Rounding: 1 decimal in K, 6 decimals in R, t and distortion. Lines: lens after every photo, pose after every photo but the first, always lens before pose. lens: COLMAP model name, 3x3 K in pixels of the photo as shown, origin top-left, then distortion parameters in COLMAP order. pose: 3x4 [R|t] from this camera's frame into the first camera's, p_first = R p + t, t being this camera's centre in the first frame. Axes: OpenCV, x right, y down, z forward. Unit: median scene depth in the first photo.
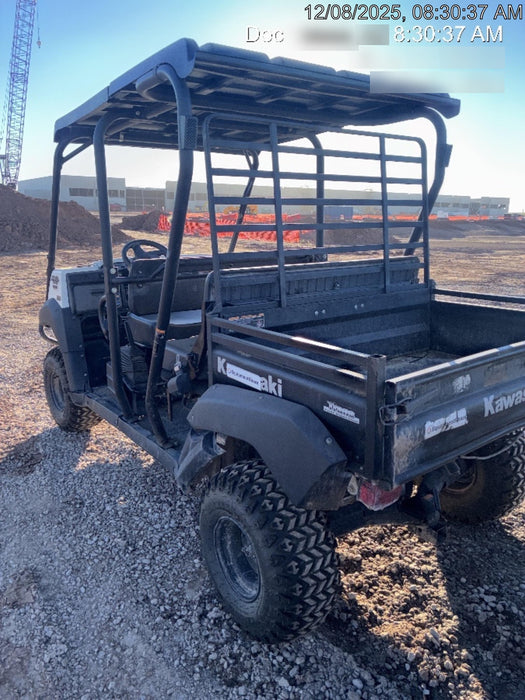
lens RADIAL K [[526.7, 0, 258.5], [0, 526.7, 349.9], [0, 0, 1]] dist [-0.002470, -0.012248]
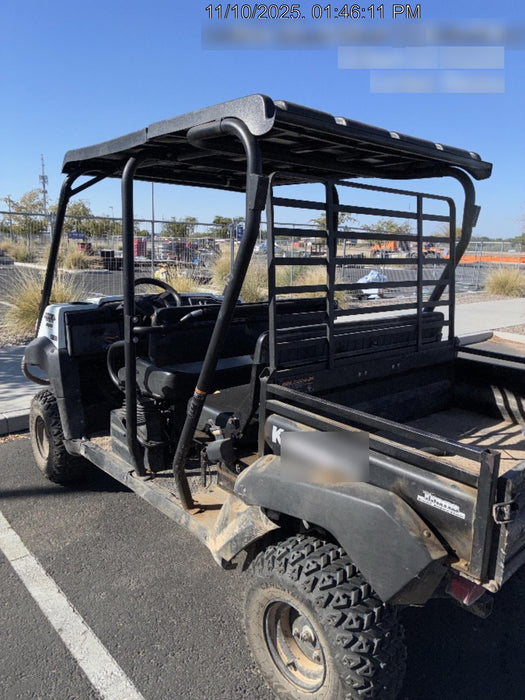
lens RADIAL K [[526.7, 0, 261.8], [0, 526.7, 350.6], [0, 0, 1]] dist [-0.002470, -0.012248]
pose [[0.993145, 0.026900, 0.113753, -0.193204], [-0.022918, 0.999083, -0.036168, -0.080526], [-0.114622, 0.033313, 0.992851, 0.063382]]
